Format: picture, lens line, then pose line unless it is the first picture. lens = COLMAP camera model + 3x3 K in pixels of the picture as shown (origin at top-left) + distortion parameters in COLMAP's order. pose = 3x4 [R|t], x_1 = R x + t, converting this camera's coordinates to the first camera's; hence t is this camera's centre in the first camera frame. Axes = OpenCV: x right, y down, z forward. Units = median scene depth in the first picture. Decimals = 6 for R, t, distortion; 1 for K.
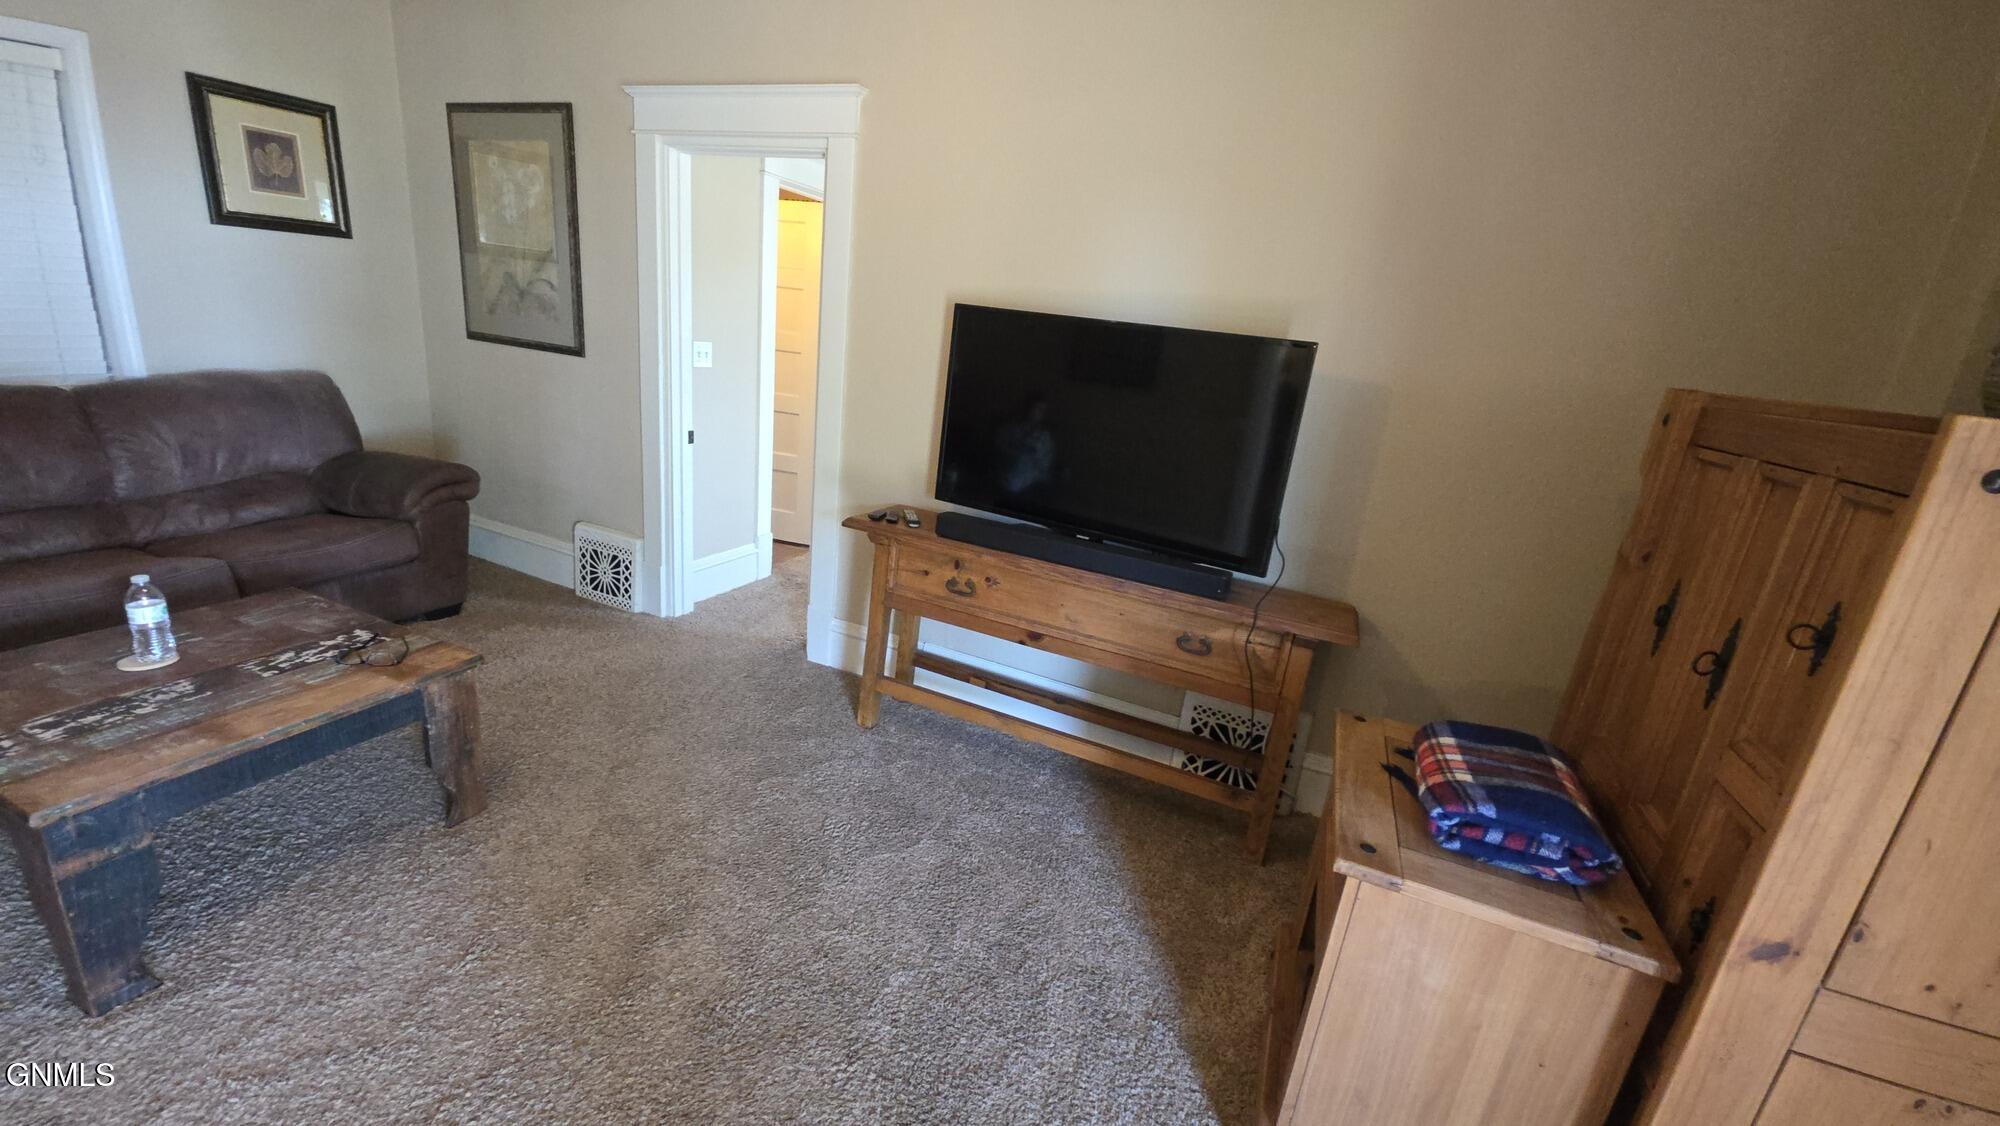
lens RADIAL K [[795.9, 0, 1000.1], [0, 795.9, 561.4], [0, 0, 1]] dist [0.005214, -0.004514]
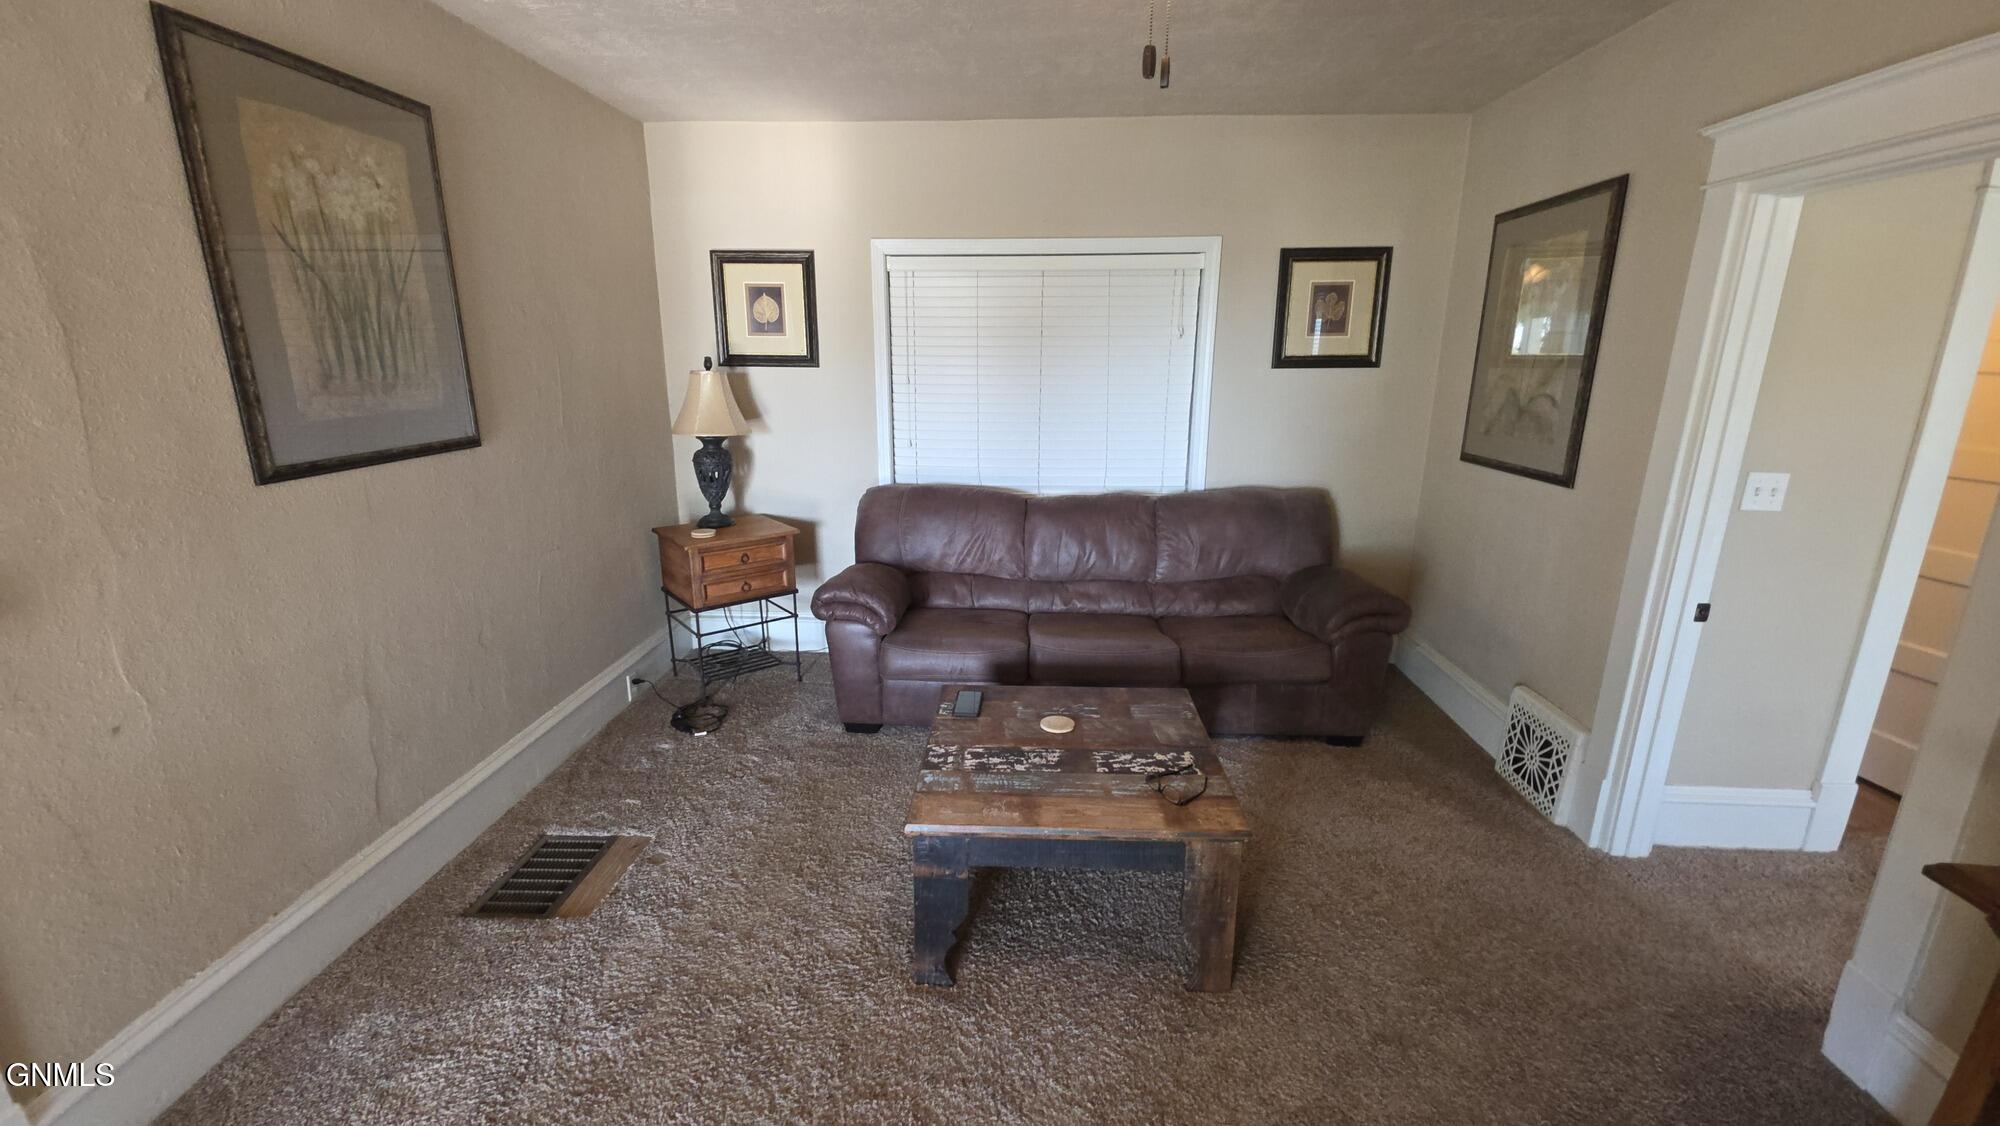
lens RADIAL K [[795.9, 0, 1001.6], [0, 795.9, 558.2], [0, 0, 1]] dist [0.005214, -0.004514]
pose [[0.346355, 0.132454, -0.928706, 0.025697], [-0.239570, 0.969644, 0.048947, -0.103391], [0.906997, 0.205537, 0.367573, 0.238266]]
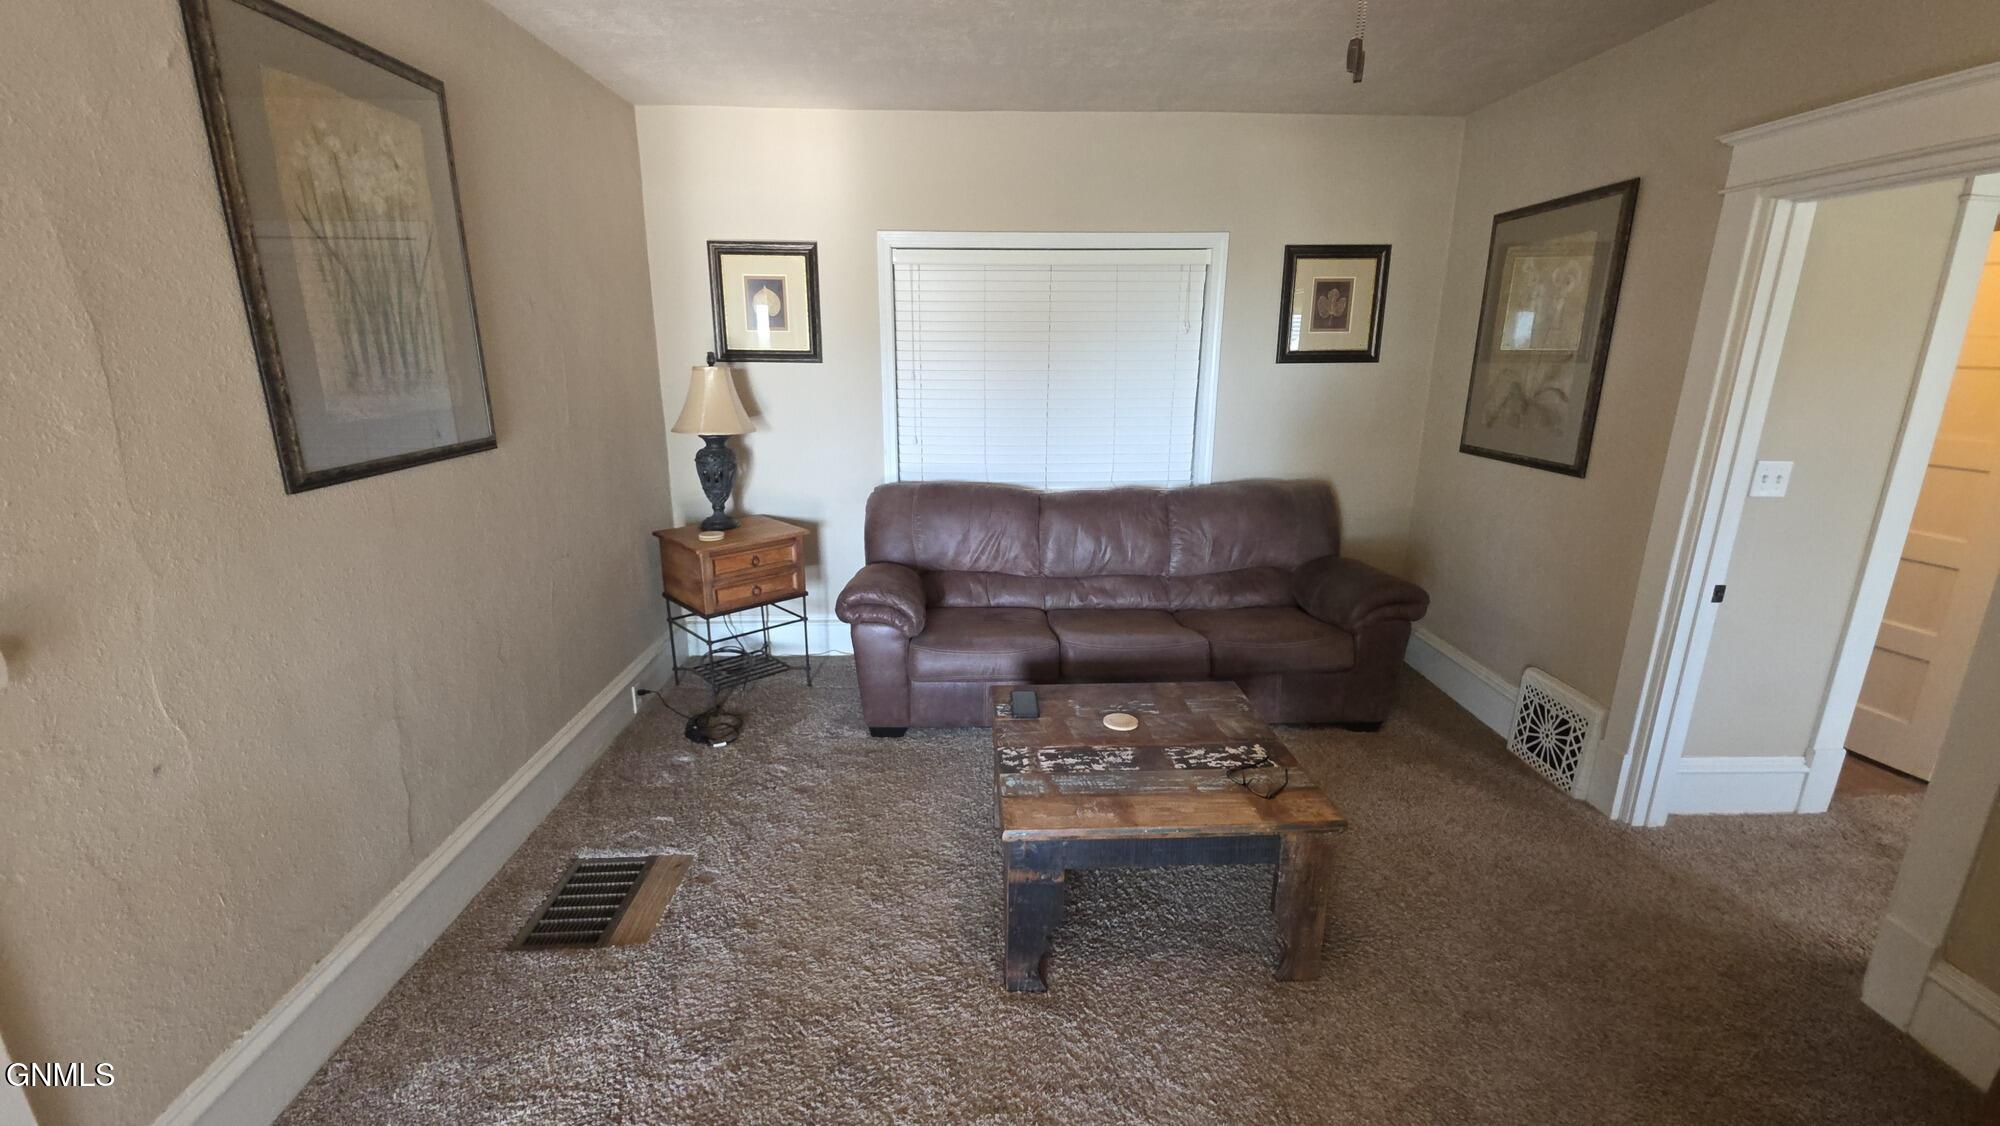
lens RADIAL K [[795.9, 0, 997.1], [0, 795.9, 558.4], [0, 0, 1]] dist [0.005214, -0.004514]
pose [[0.422575, 0.130594, -0.896870, -0.031483], [-0.222653, 0.974197, 0.036947, -0.078477], [0.878553, 0.184078, 0.440749, 0.133138]]
